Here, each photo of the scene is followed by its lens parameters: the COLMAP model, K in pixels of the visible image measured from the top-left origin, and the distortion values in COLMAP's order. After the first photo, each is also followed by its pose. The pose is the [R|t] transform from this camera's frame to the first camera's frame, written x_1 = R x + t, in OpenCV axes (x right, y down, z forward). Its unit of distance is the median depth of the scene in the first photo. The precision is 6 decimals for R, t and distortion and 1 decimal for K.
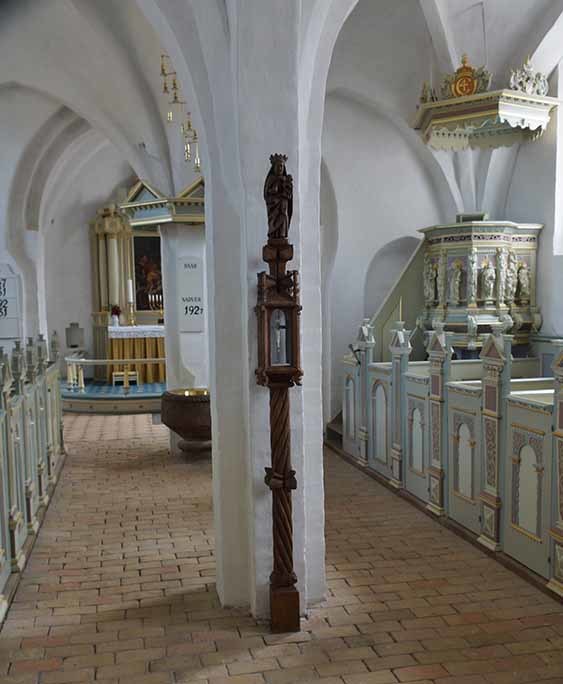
lens RADIAL K [[692.3, 0, 276.4], [0, 692.3, 364.7], [0, 0, 1]] dist [-0.013332, 0.000000]
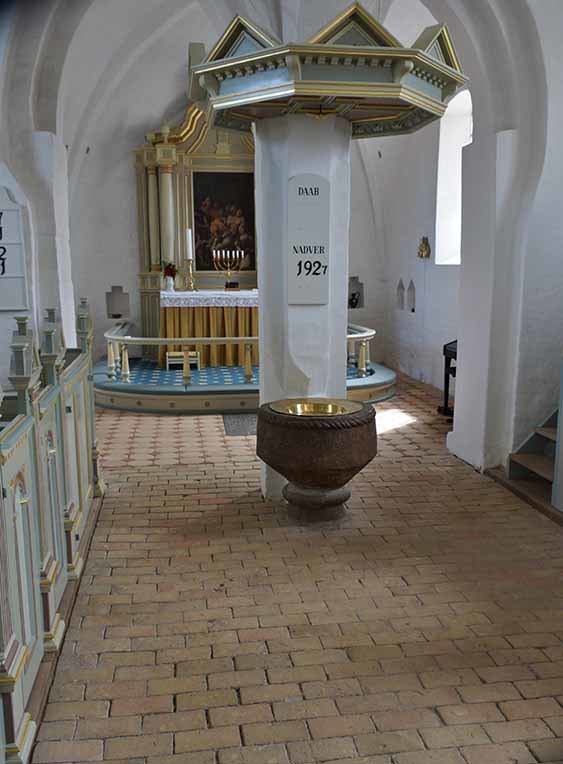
lens RADIAL K [[711.4, 0, 272.2], [0, 711.4, 400.6], [0, 0, 1]] dist [-0.005803, 0.000000]
pose [[0.997175, 0.024737, -0.070927, -0.112974], [-0.017735, 0.995058, 0.097697, -0.025884], [0.072993, -0.096163, 0.992686, 0.401935]]
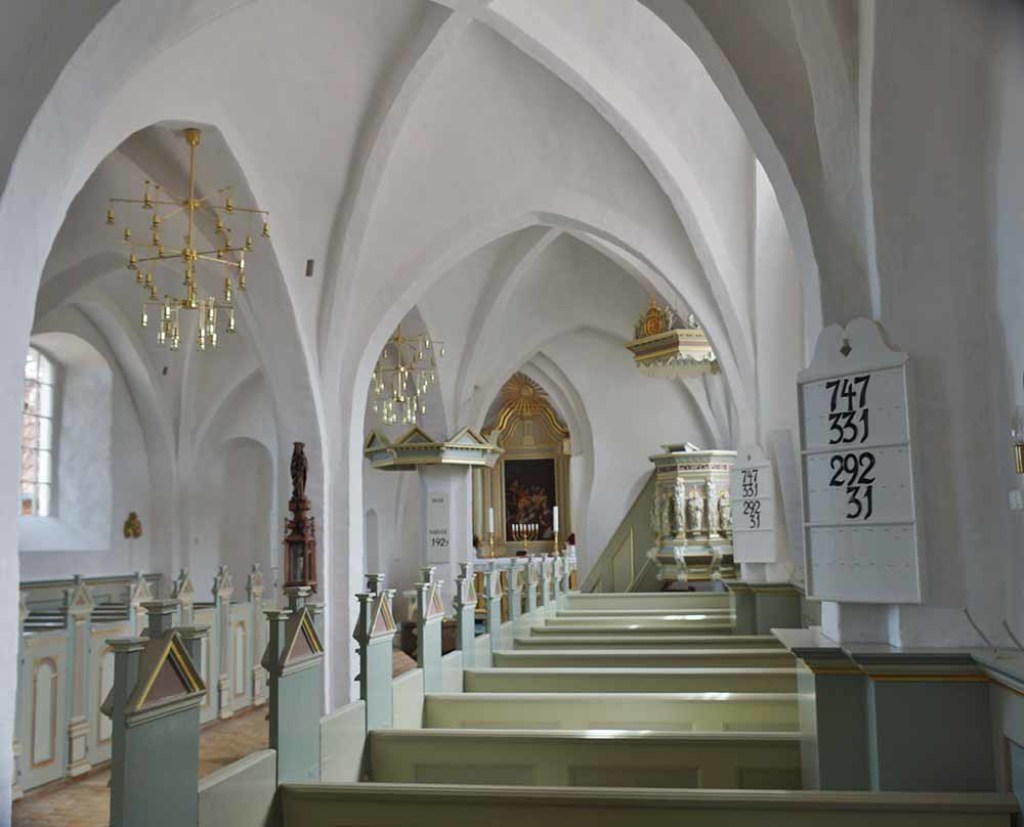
lens RADIAL K [[990.2, 0, 515.7], [0, 990.2, 405.0], [0, 0, 1]] dist [-0.023867, 0.000000]
pose [[0.924740, -0.054575, -0.376667, 0.600030], [-0.026378, 0.978096, -0.206476, 0.026854], [0.379685, 0.200872, 0.903045, -0.384922]]
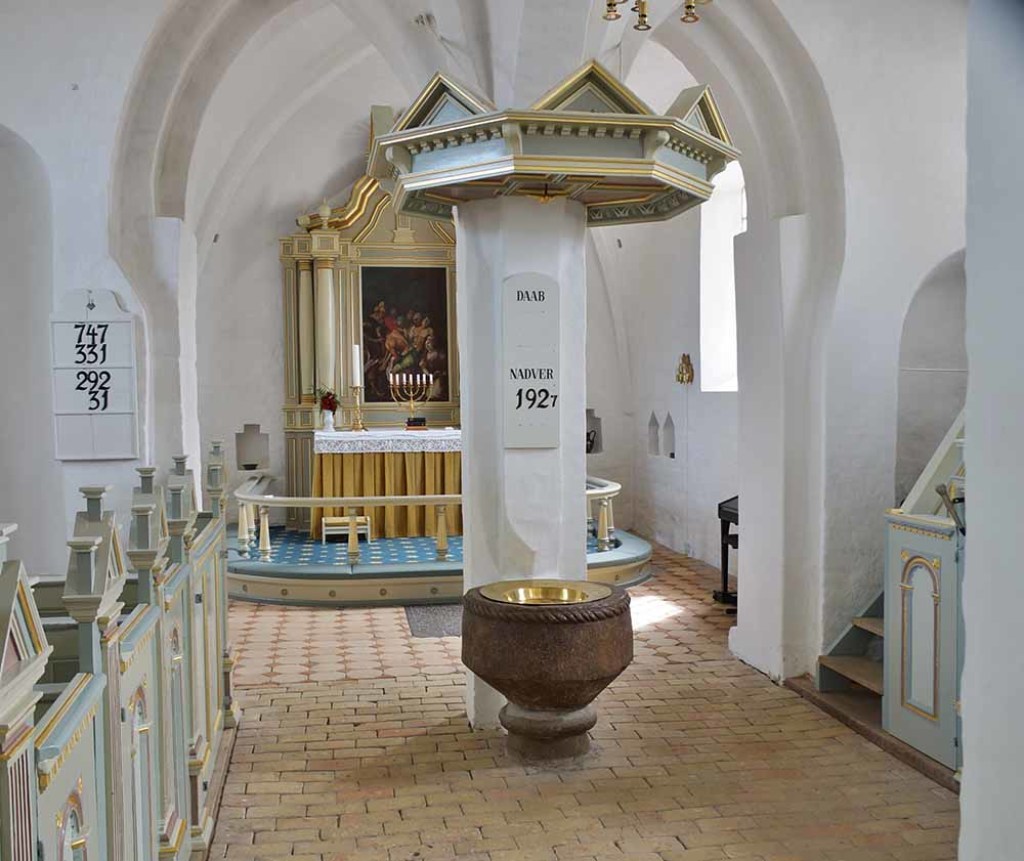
lens RADIAL K [[1032.8, 0, 501.9], [0, 1032.8, 444.5], [0, 0, 1]] dist [-0.016940, 0.000000]
pose [[0.999197, 0.007636, -0.039330, -0.121628], [-0.009243, 0.999123, -0.040849, -0.025004], [0.038984, 0.041180, 0.998391, 0.379416]]
